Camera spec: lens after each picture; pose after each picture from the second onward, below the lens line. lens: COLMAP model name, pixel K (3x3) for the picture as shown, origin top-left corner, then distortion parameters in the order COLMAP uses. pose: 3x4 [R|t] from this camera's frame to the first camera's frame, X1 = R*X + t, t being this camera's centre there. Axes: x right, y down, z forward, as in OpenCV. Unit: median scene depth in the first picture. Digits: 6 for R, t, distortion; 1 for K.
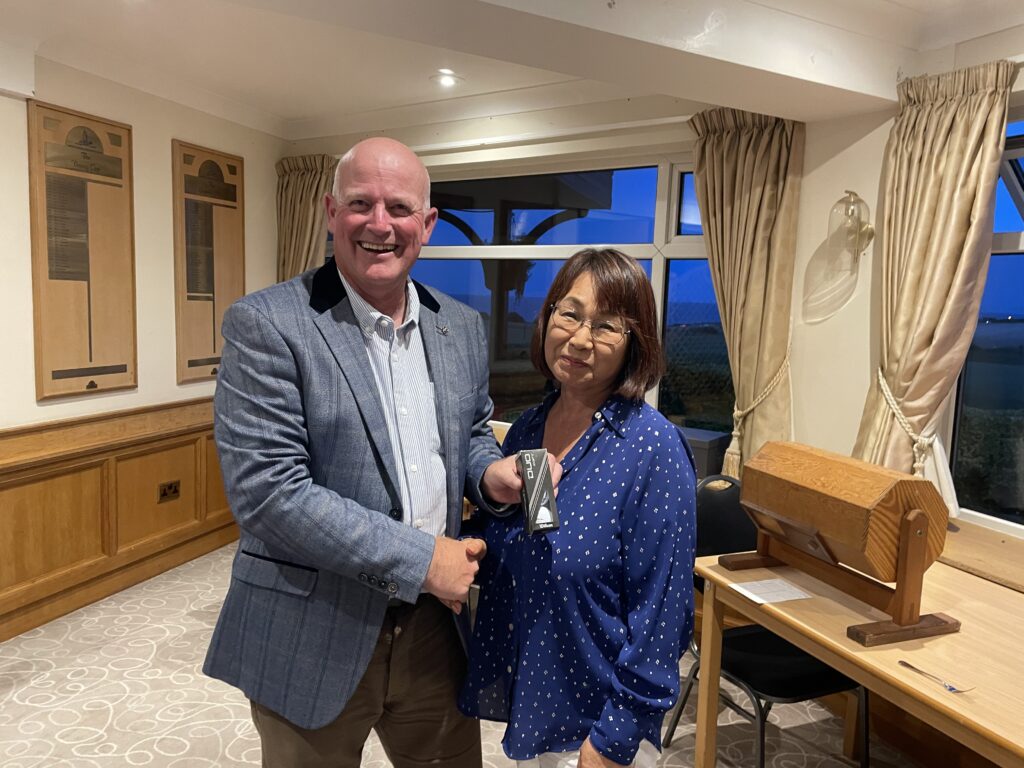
lens RADIAL K [[799.0, 0, 514.2], [0, 799.0, 379.4], [0, 0, 1]] dist [0.082918, -0.121101]
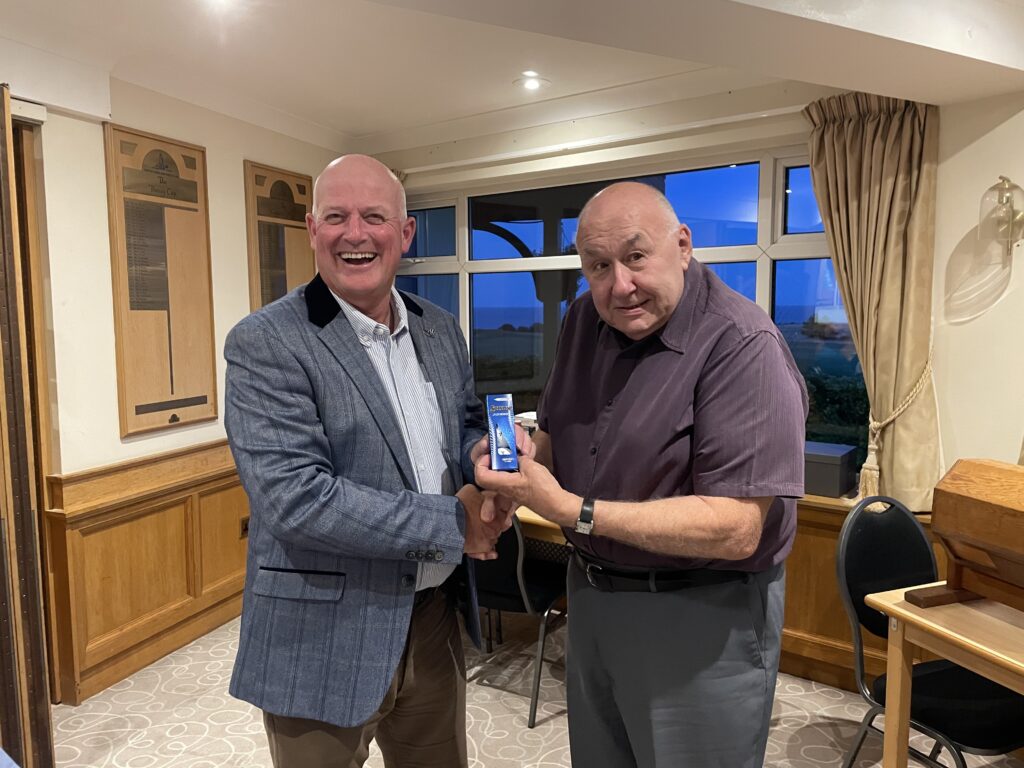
lens RADIAL K [[798.7, 0, 513.1], [0, 798.7, 373.1], [0, 0, 1]] dist [0.086695, -0.126067]
pose [[0.998683, -0.038470, -0.033937, -0.092977], [0.037703, 0.999025, -0.022951, -0.010363], [0.034787, 0.021642, 0.999160, 0.063675]]
